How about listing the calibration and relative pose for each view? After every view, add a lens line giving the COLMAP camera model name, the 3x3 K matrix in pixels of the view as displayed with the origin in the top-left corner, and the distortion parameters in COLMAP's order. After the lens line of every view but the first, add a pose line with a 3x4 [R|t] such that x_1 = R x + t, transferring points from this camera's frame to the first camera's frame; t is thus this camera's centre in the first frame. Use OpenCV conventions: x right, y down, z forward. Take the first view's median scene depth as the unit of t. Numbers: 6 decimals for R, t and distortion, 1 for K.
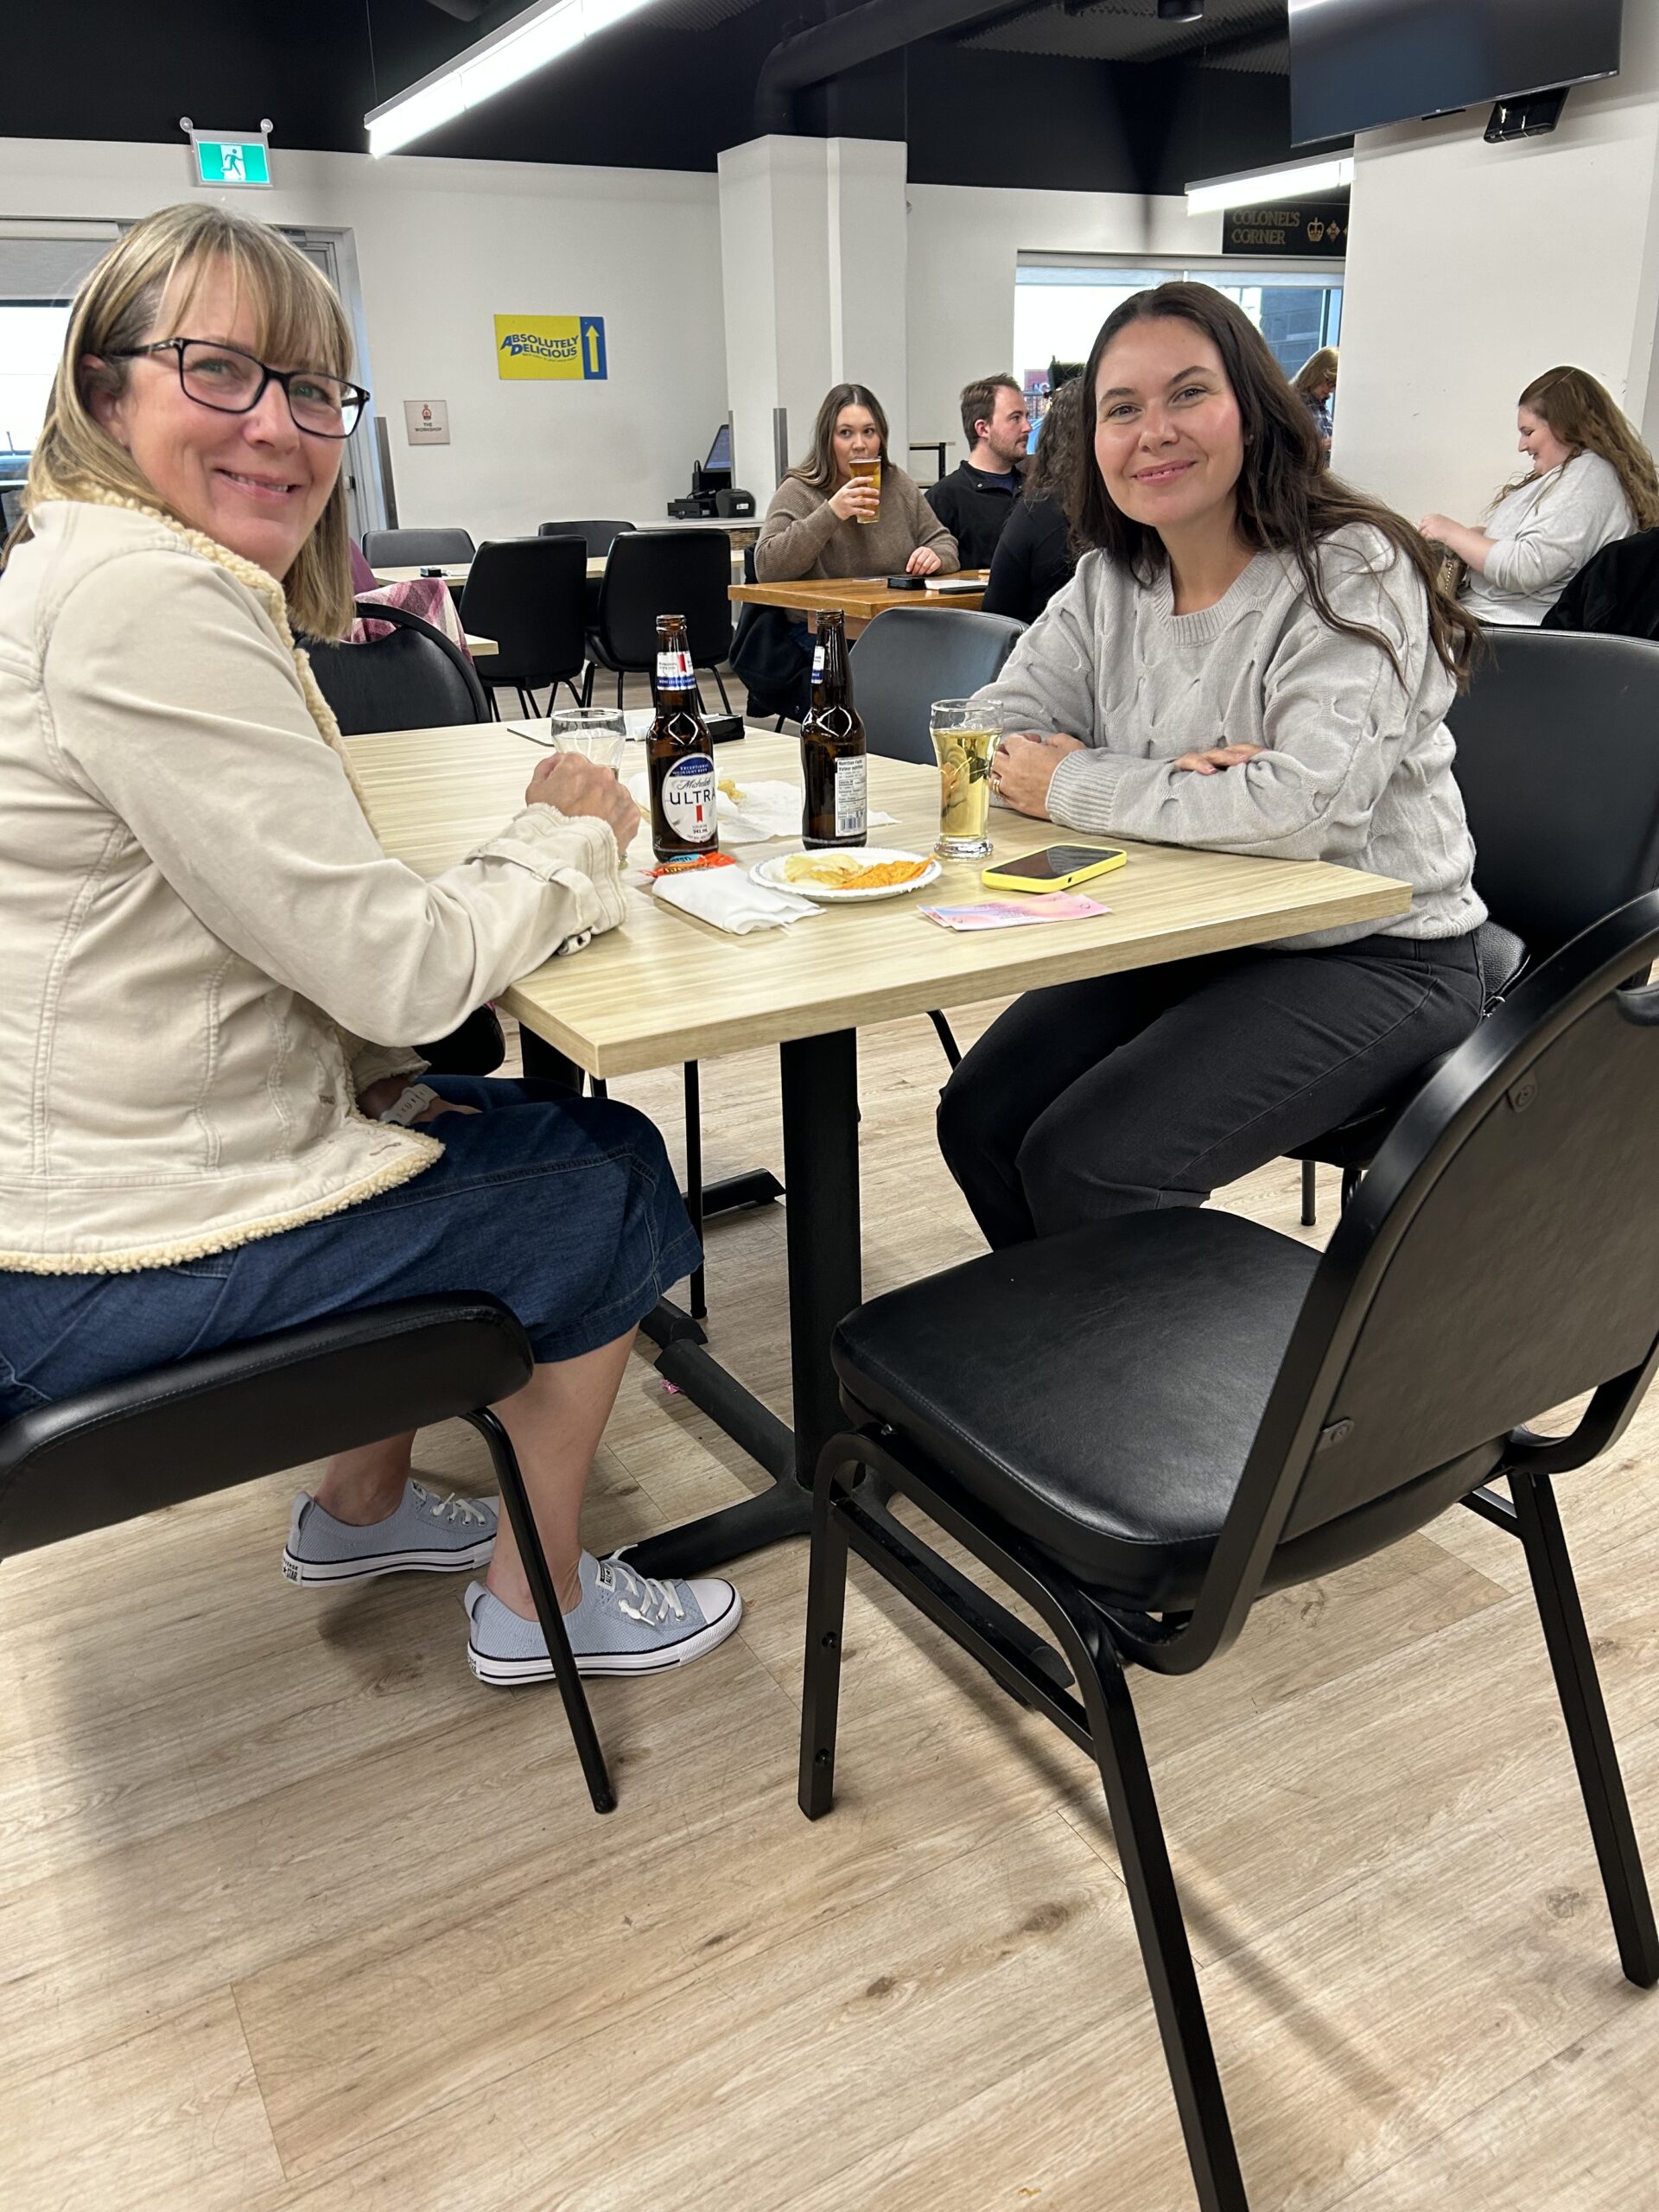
lens RADIAL K [[1660.8, 0, 828.8], [0, 1660.8, 1108.4], [0, 0, 1]] dist [0.009356, -0.002726]
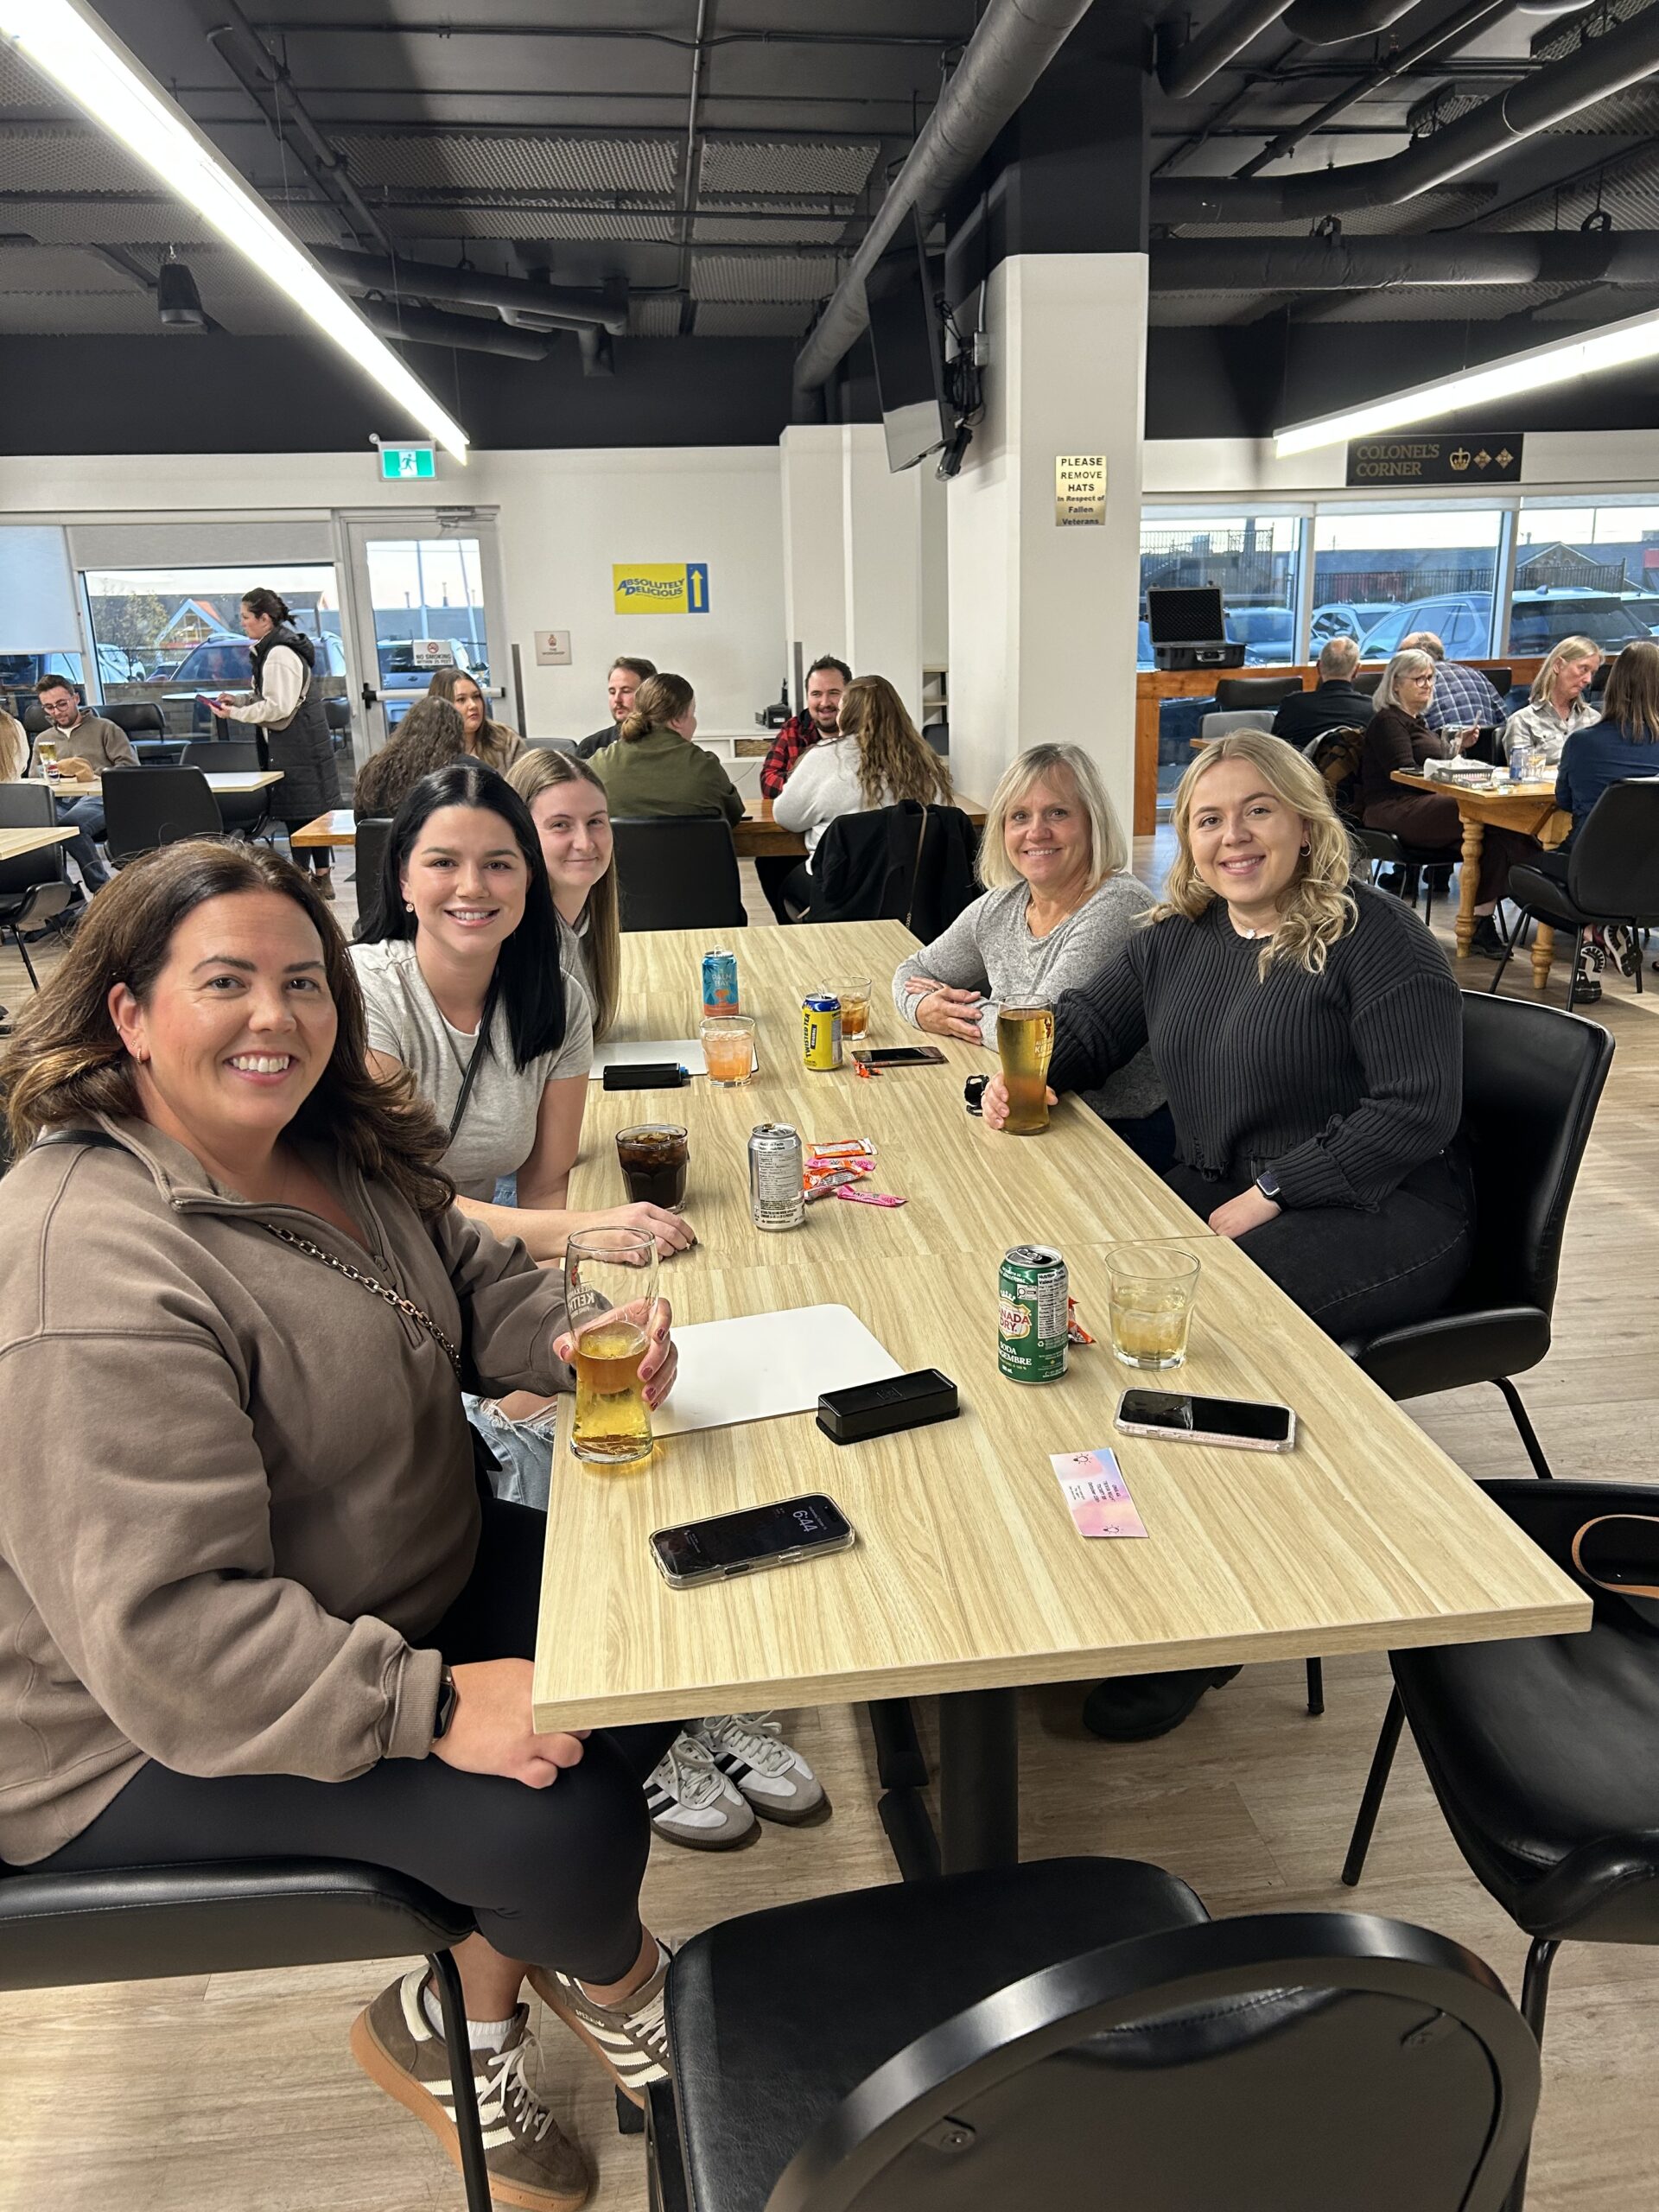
lens RADIAL K [[1660.8, 0, 833.6], [0, 1660.8, 1107.3], [0, 0, 1]] dist [0.009356, -0.002726]
pose [[0.918953, 0.119583, -0.375801, 0.455929], [-0.147764, 0.987907, -0.046971, -0.040233], [0.365639, 0.098694, 0.925509, -0.050463]]
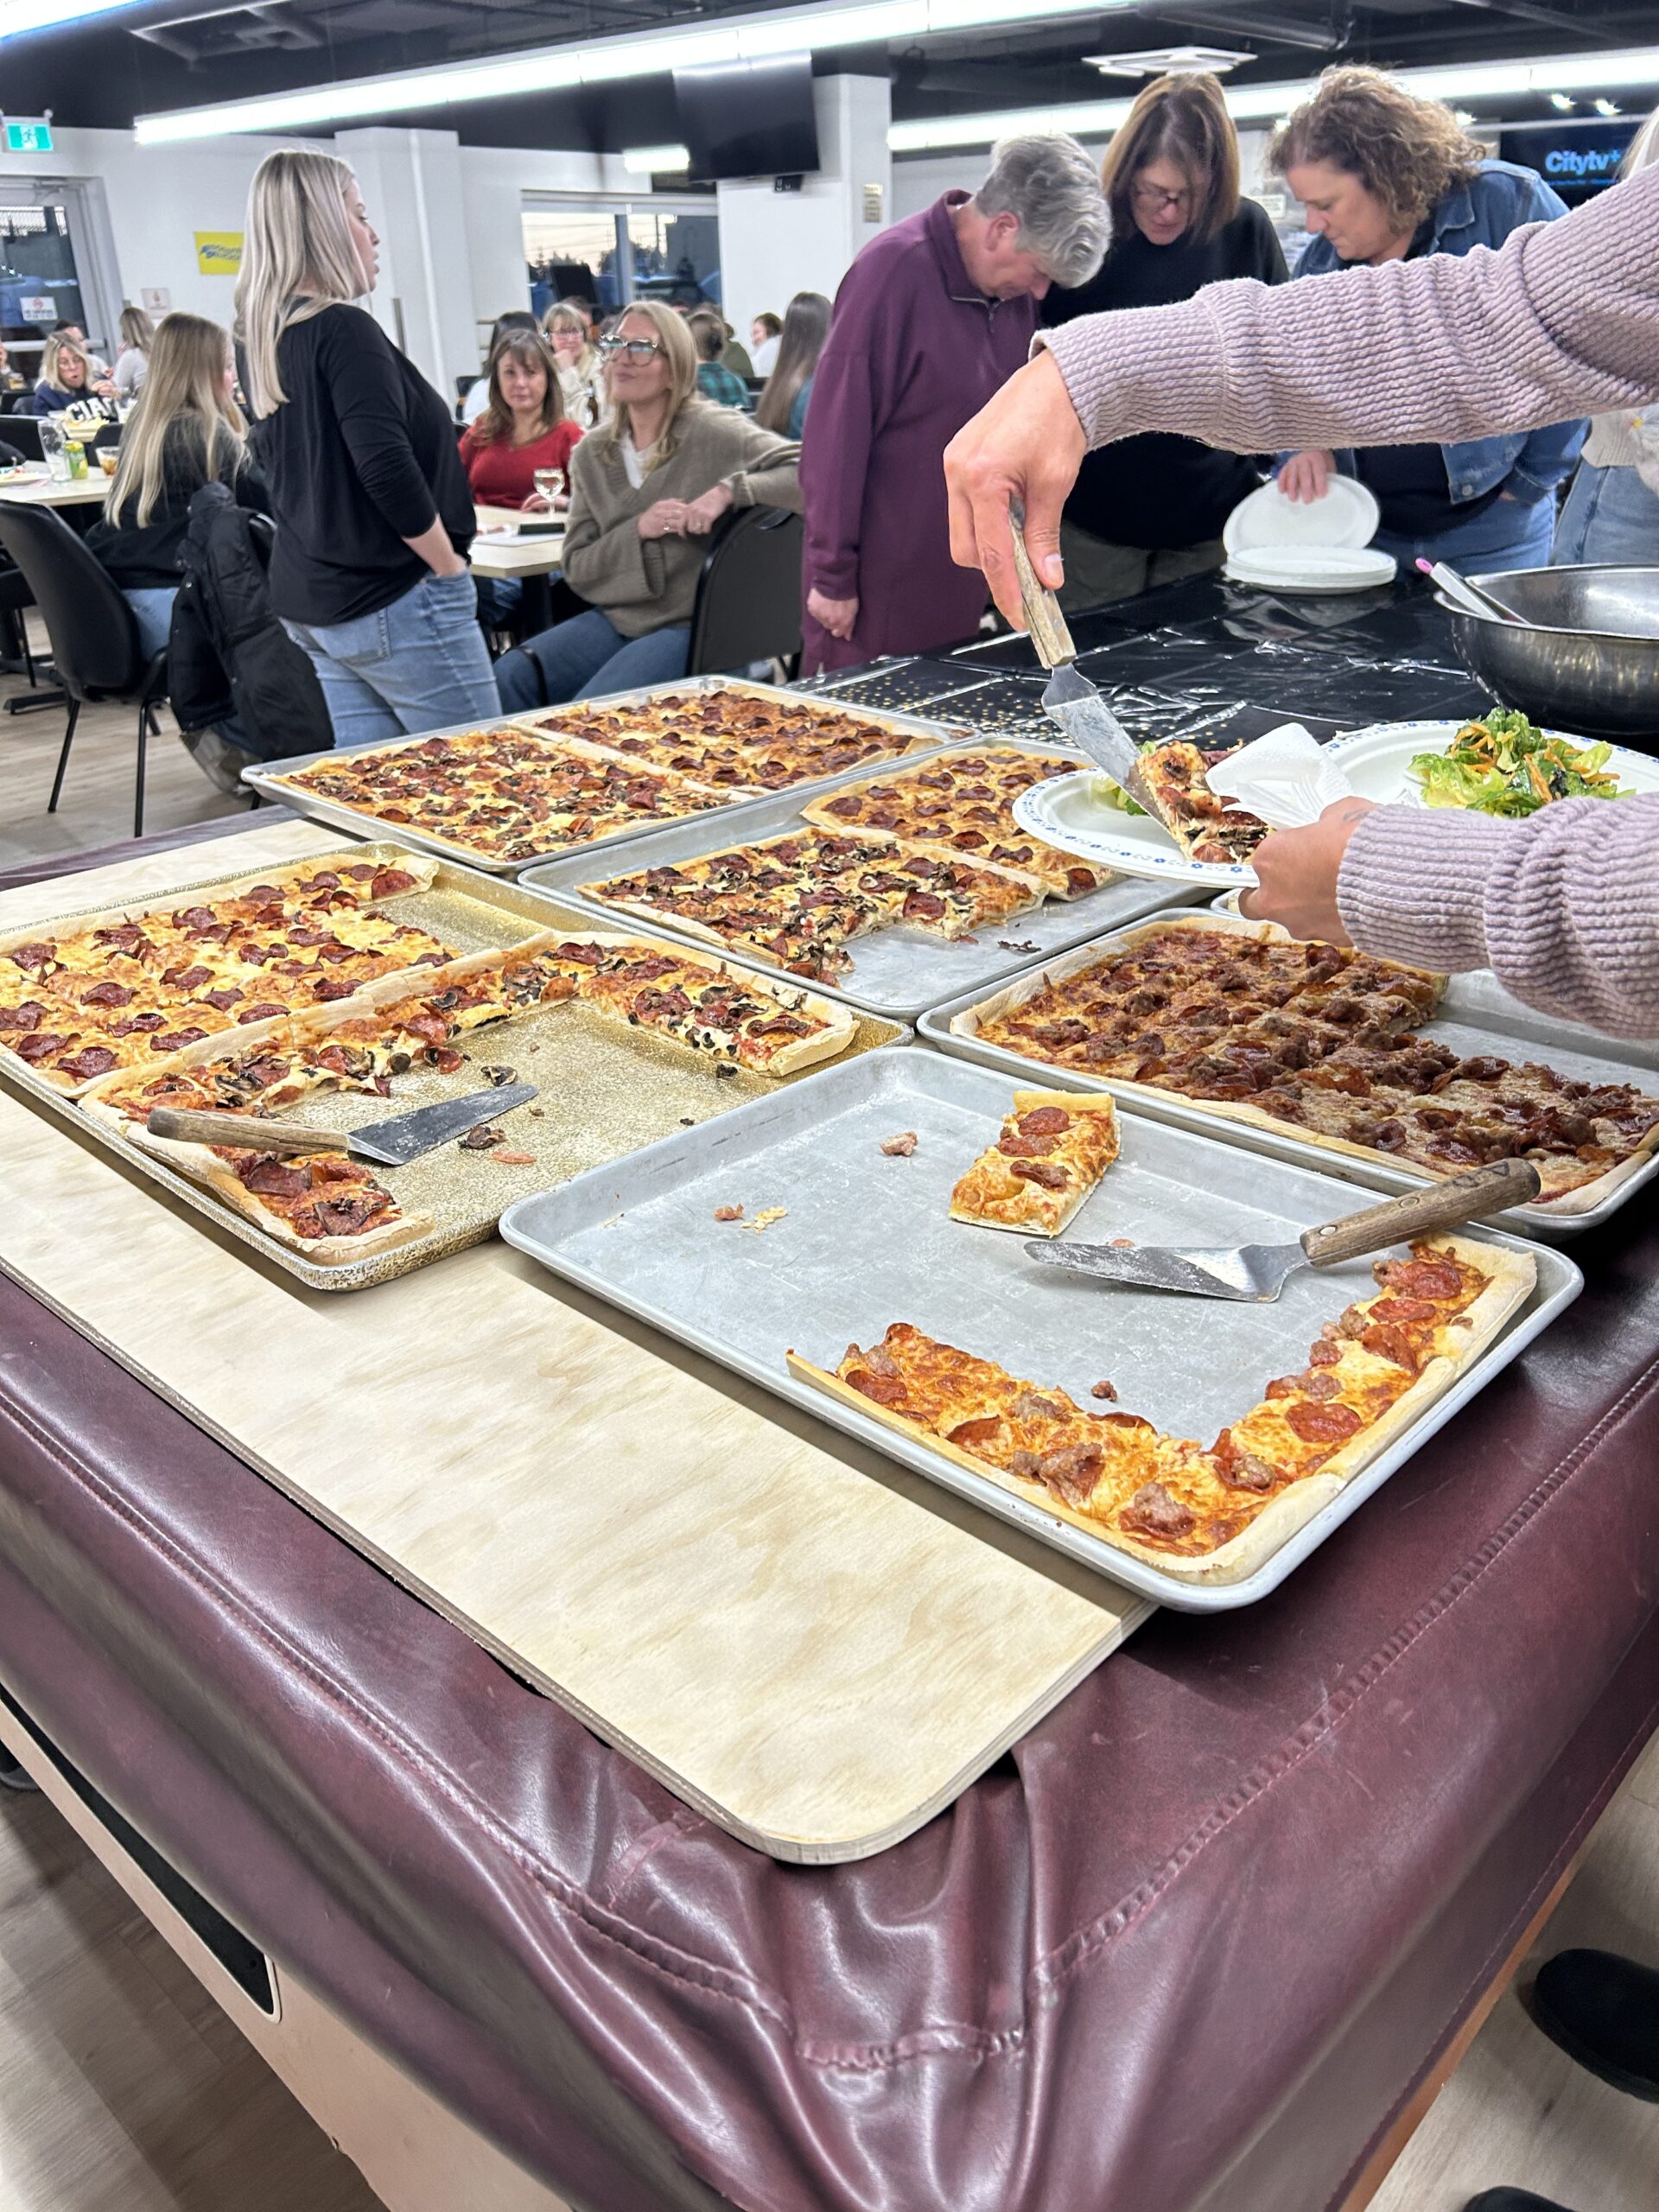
lens RADIAL K [[1660.8, 0, 828.5], [0, 1660.8, 1103.8], [0, 0, 1]] dist [0.009356, -0.002726]
pose [[0.951261, -0.128860, 0.280176, -0.175080], [0.108980, 0.990362, 0.085483, 0.246520], [-0.288491, -0.050784, 0.956135, -0.669962]]
